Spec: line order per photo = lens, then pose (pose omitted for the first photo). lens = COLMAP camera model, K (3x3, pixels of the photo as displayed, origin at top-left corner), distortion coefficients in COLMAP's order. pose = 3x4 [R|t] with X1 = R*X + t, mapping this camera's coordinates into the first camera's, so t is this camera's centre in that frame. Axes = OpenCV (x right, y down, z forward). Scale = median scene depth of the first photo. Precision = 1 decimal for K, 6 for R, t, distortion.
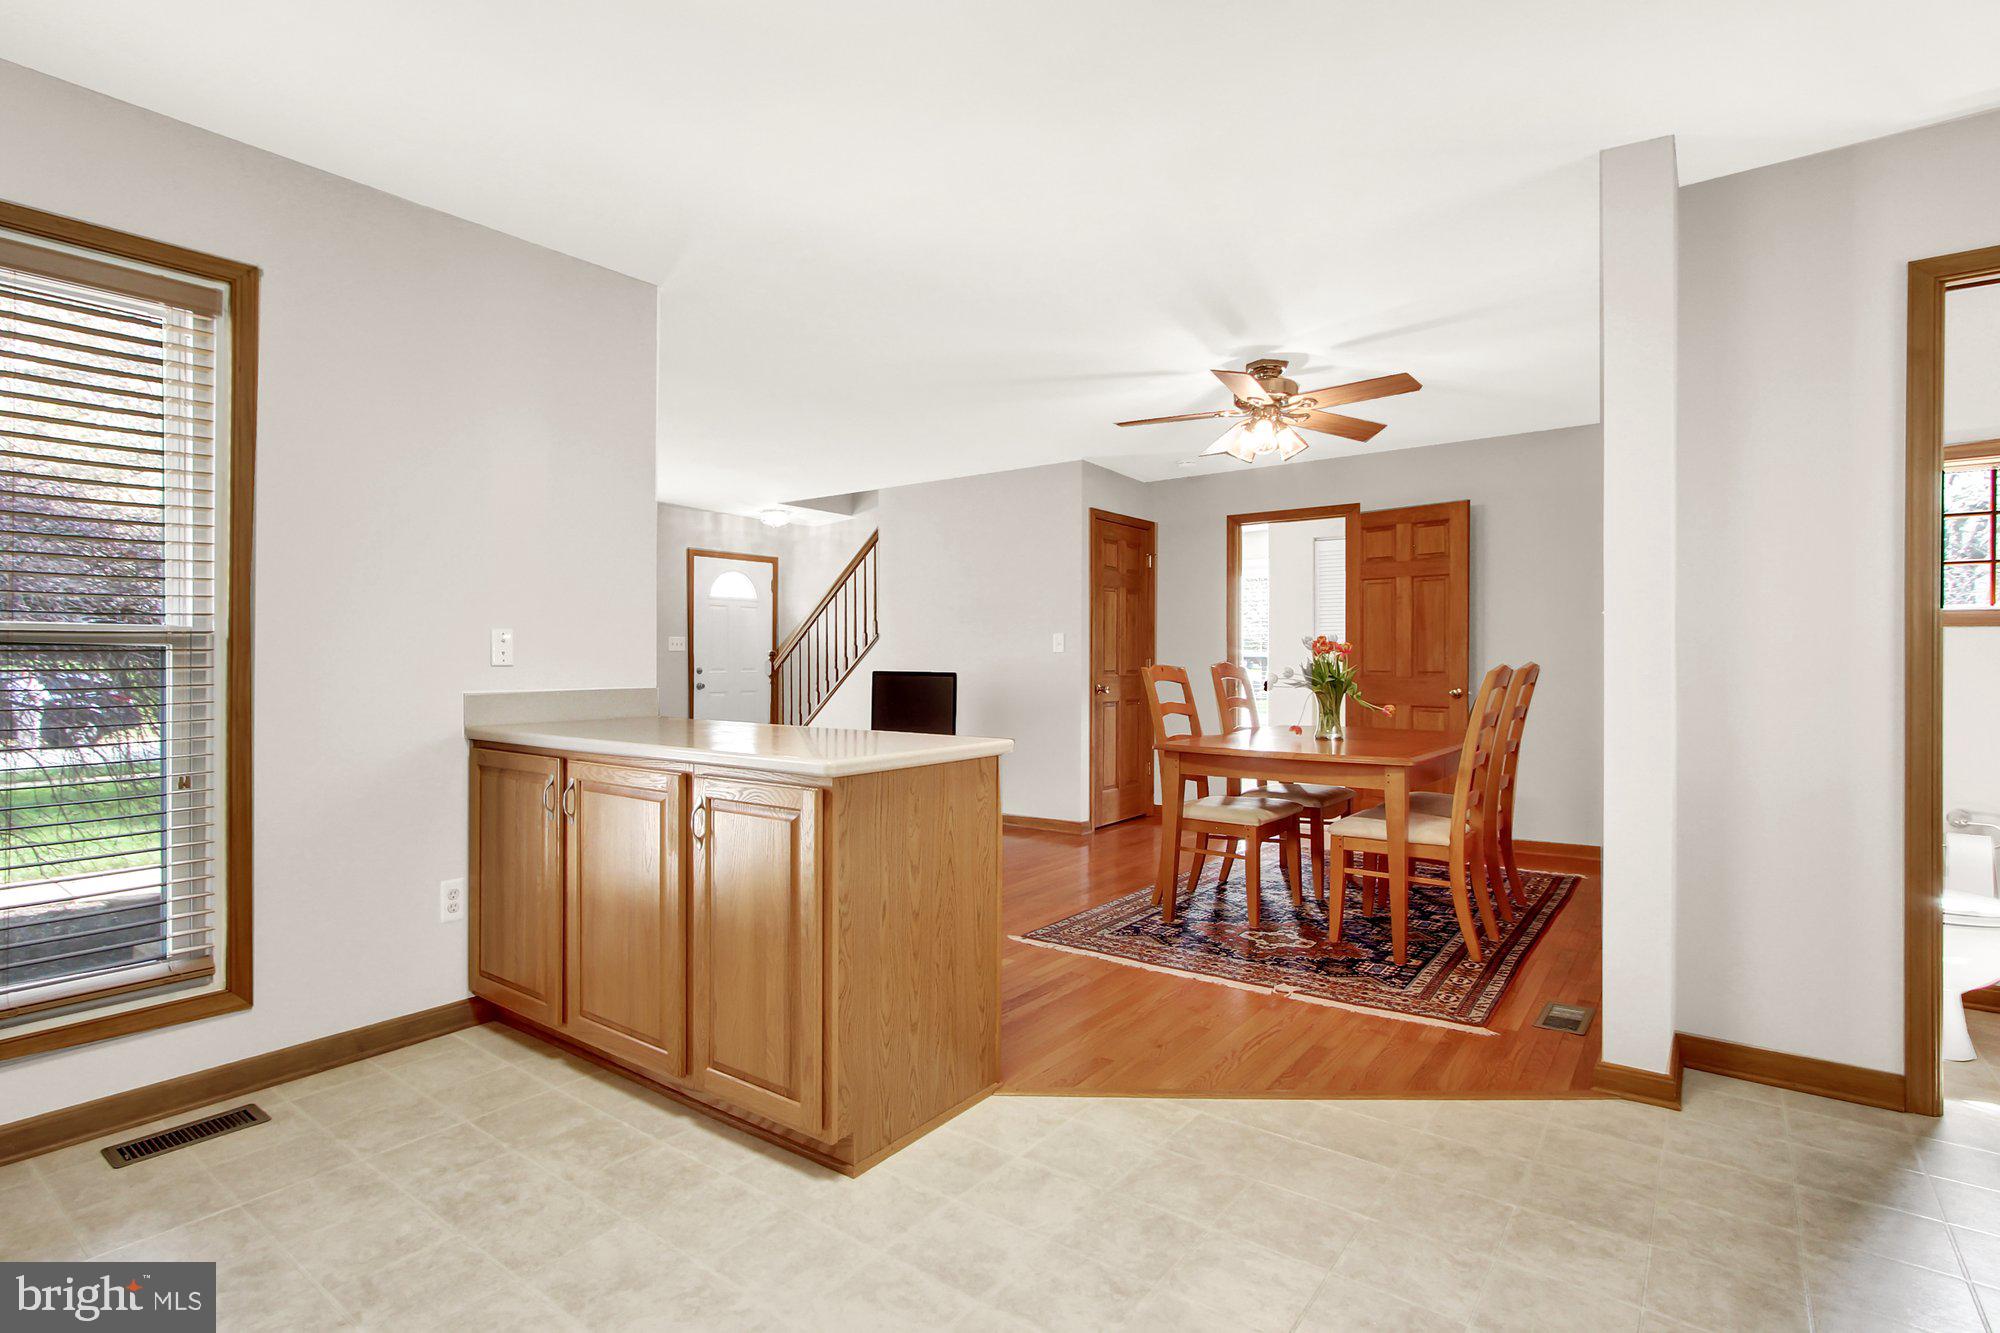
lens RADIAL K [[977.4, 0, 976.4], [0, 977.4, 666.2], [0, 0, 1]] dist [-0.000341, -0.000184]
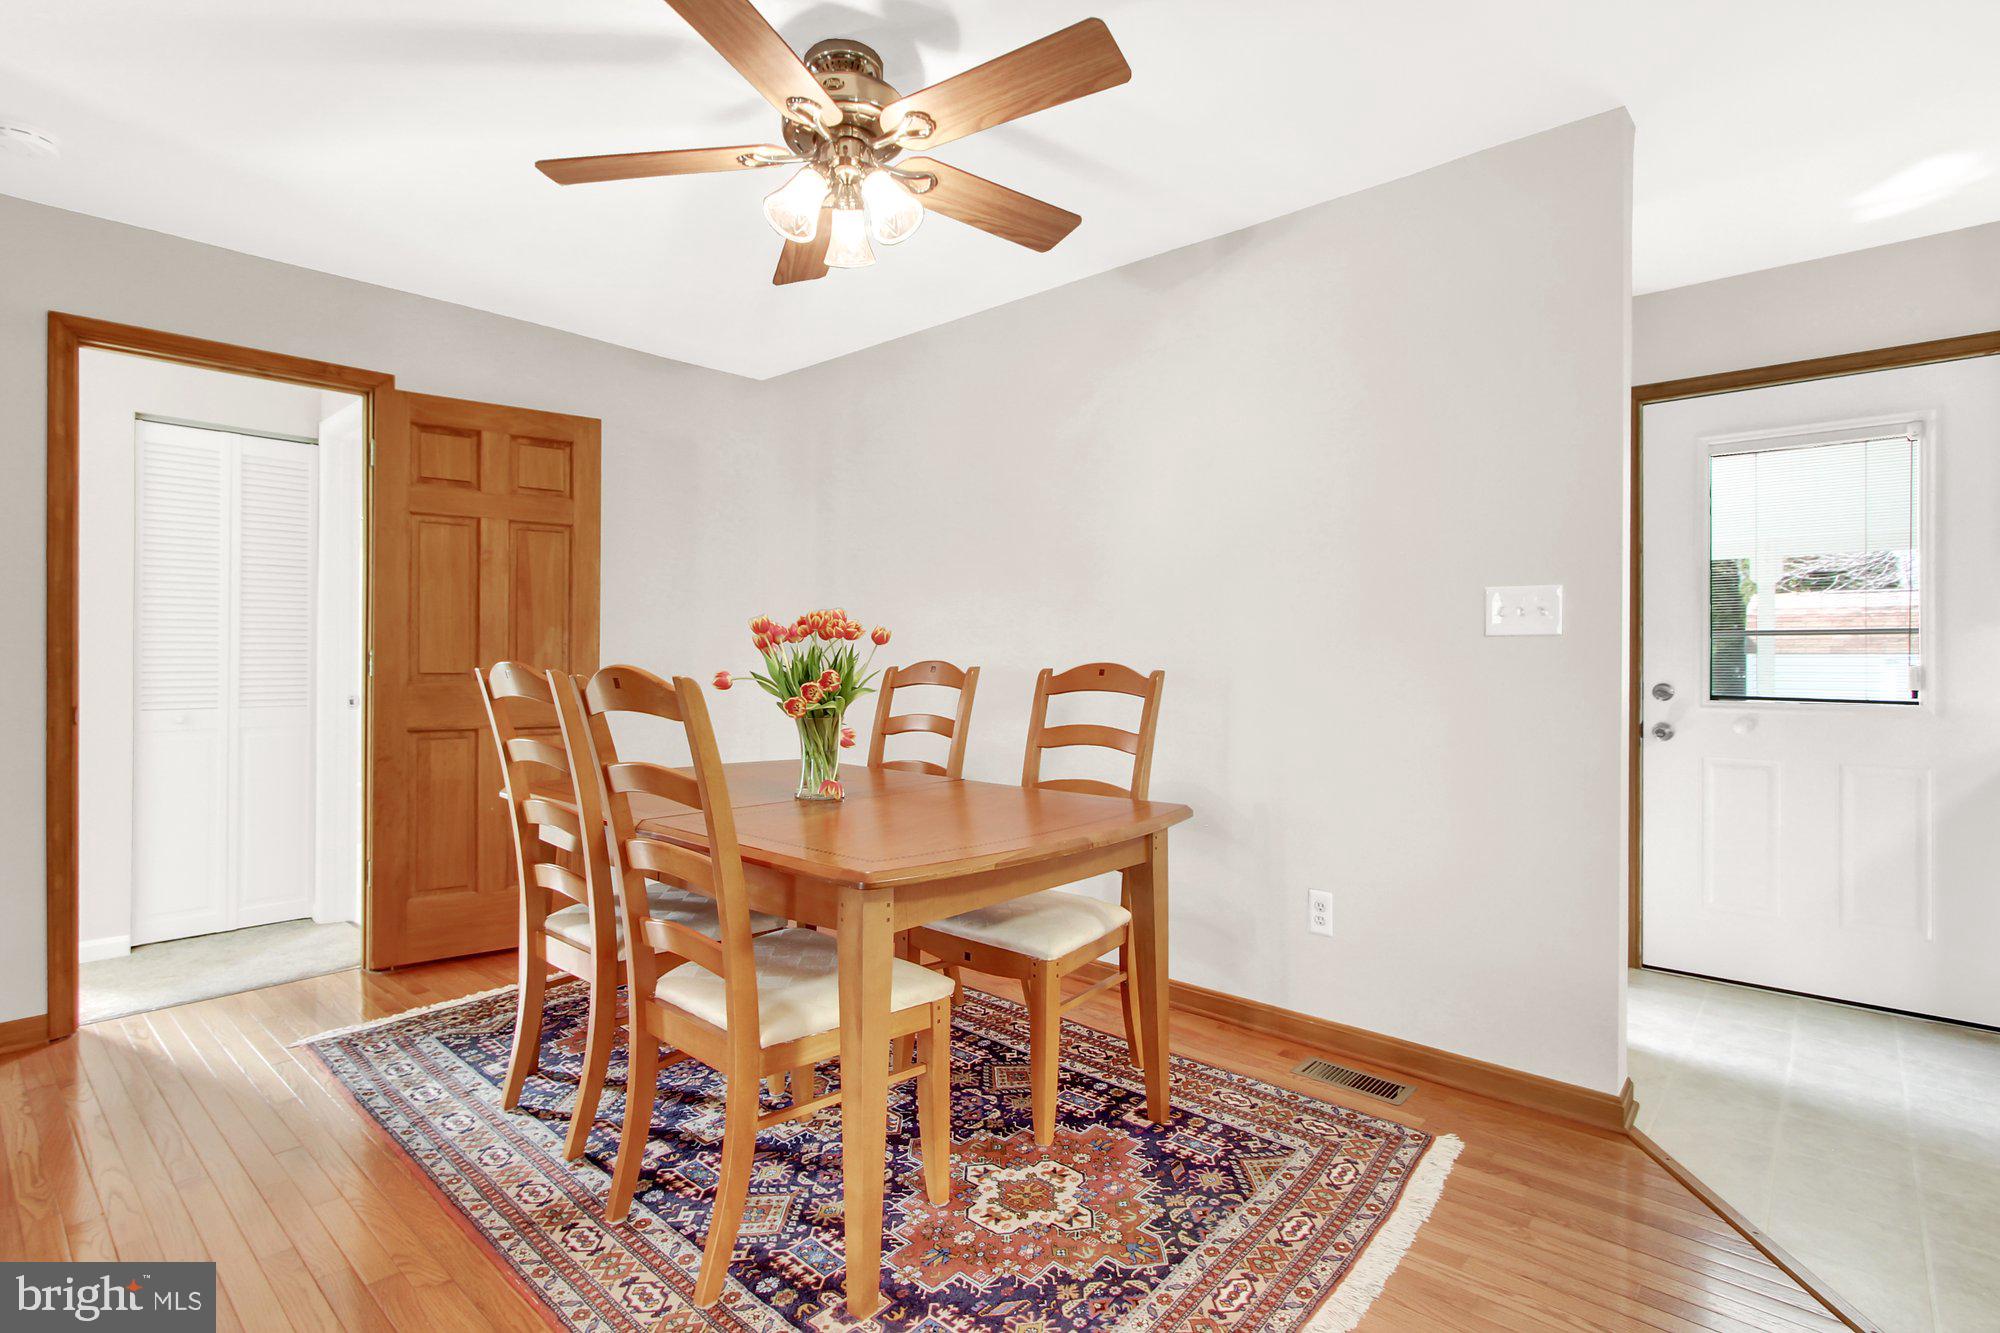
lens RADIAL K [[948.4, 0, 992.5], [0, 948.4, 660.4], [0, 0, 1]] dist [-0.001847, -0.000350]
pose [[0.090931, 0.001133, 0.995857, -0.204121], [0.000449, 0.999999, -0.001179, -0.003156], [-0.995857, 0.000554, 0.090930, 1.025920]]
